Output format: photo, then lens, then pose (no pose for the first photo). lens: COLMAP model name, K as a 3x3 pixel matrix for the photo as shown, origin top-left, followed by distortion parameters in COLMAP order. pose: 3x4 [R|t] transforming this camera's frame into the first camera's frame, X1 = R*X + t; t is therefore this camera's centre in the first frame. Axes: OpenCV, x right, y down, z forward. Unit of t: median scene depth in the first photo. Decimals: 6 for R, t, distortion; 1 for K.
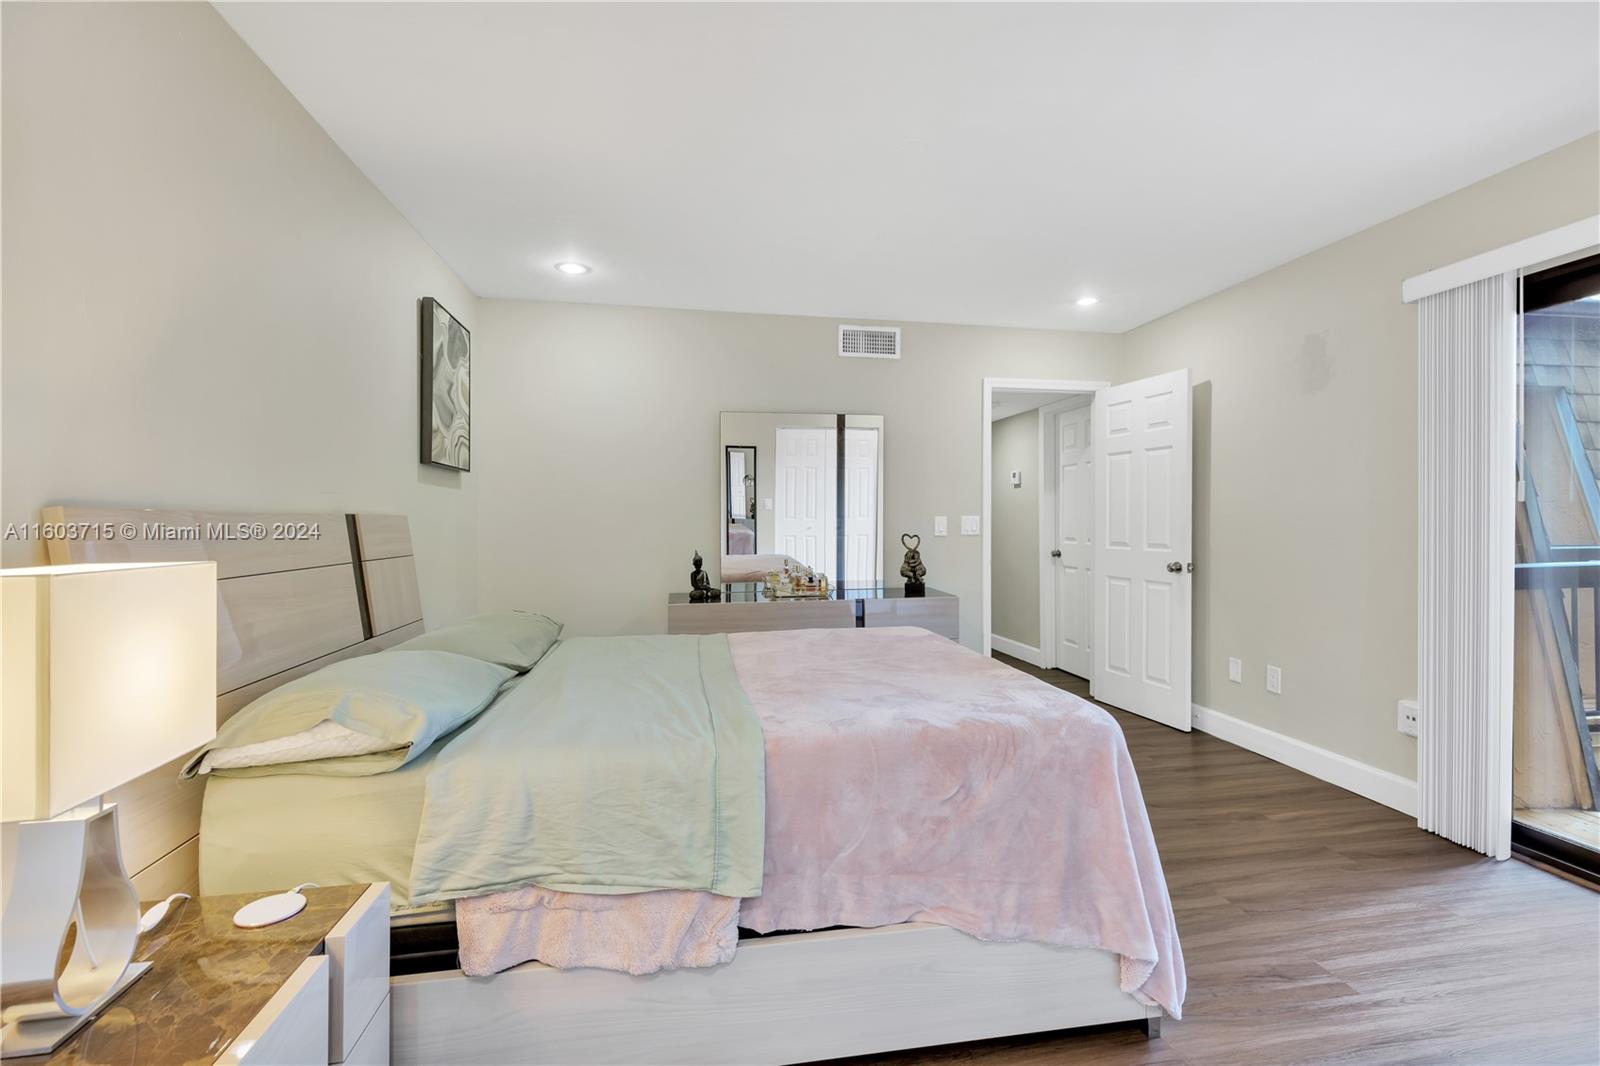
lens RADIAL K [[724.4, 0, 803.0], [0, 724.4, 522.8], [0, 0, 1]] dist [0.003957, -0.000081]
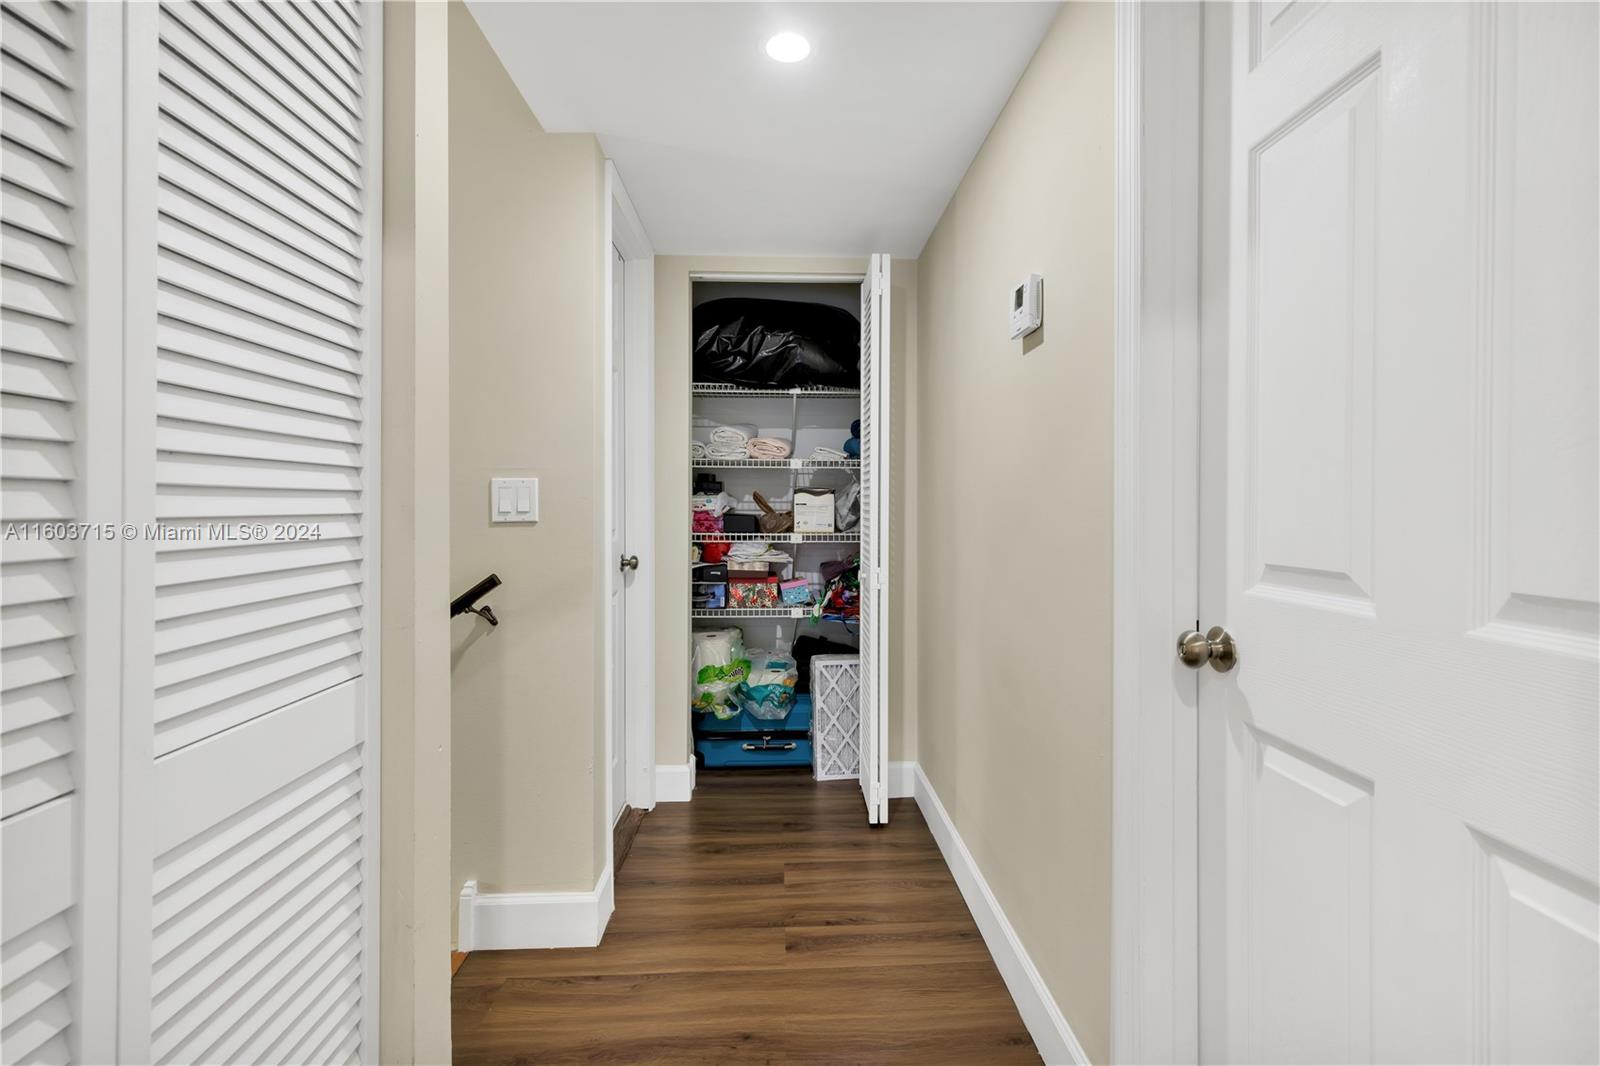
lens RADIAL K [[724.4, 0, 803.0], [0, 724.4, 522.8], [0, 0, 1]] dist [0.003957, -0.000081]
pose [[0.989003, 0.003361, -0.147855, 0.375266], [-0.001093, 0.999881, 0.015418, 0.011173], [0.147889, -0.015087, 0.988889, 1.093852]]
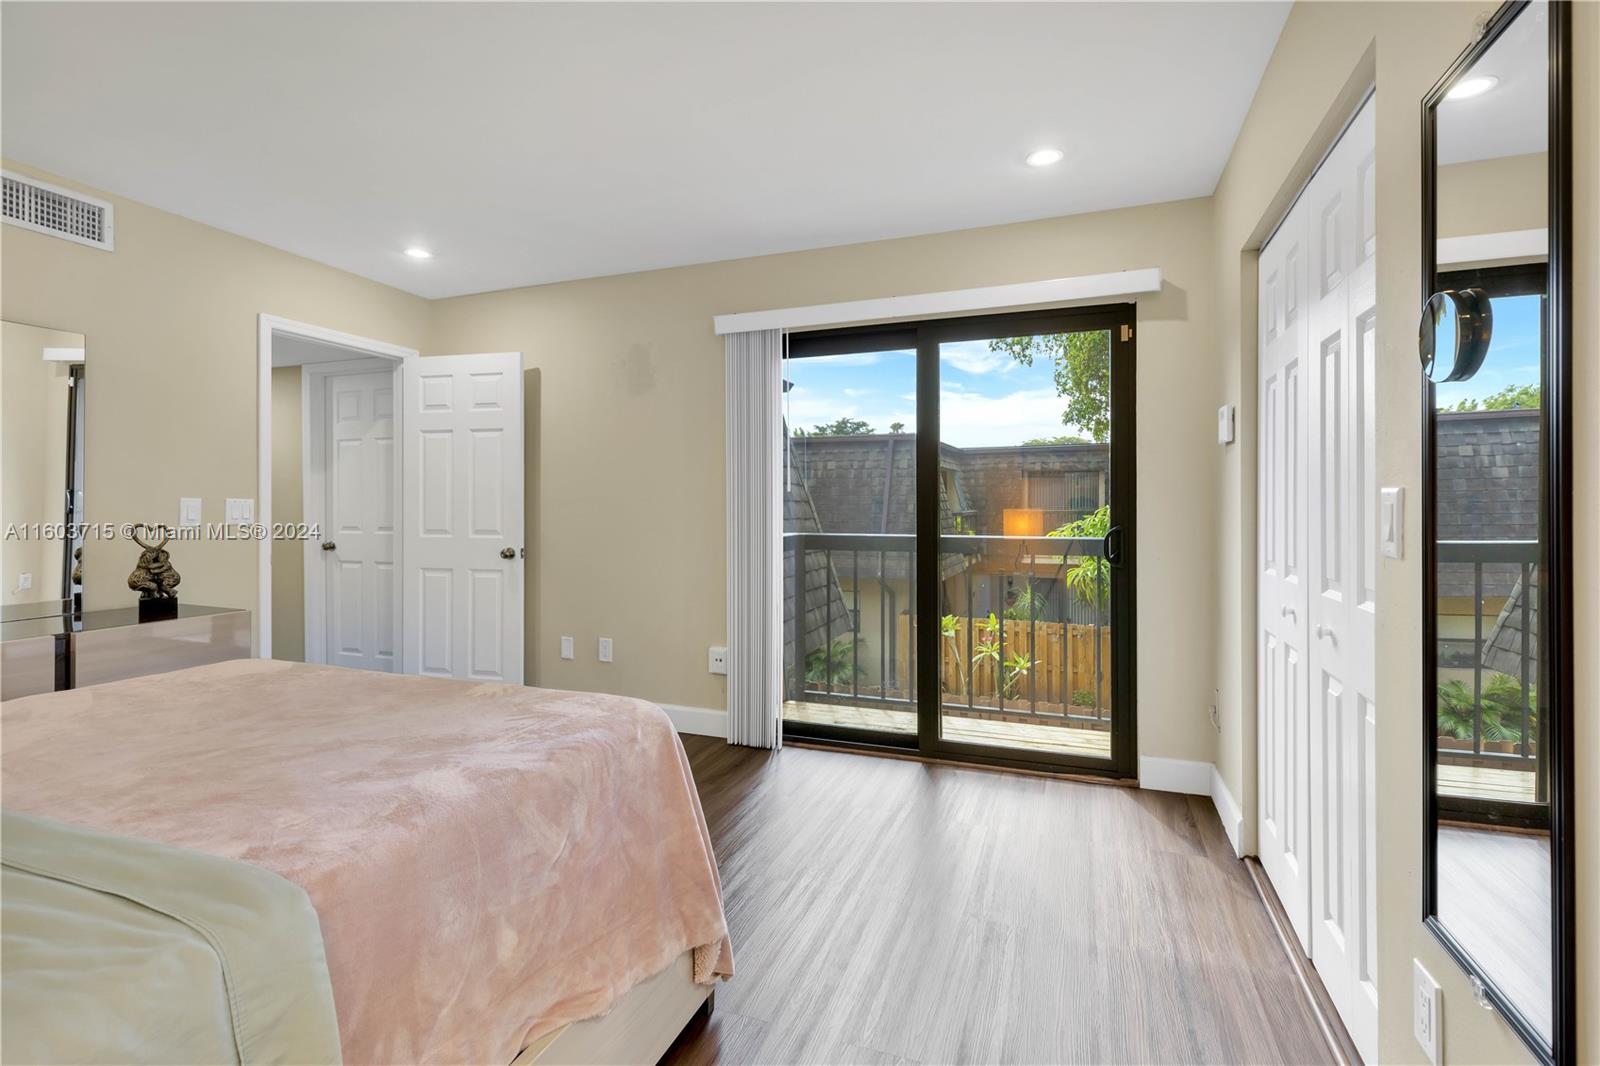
lens RADIAL K [[730.2, 0, 822.2], [0, 730.2, 507.7], [0, 0, 1]] dist [0.007392, 0.000010]
pose [[0.493989, 0.002771, 0.869464, -0.129430], [0.001399, 0.999991, -0.003982, 0.003989], [-0.869467, 0.003184, 0.493981, 0.141493]]
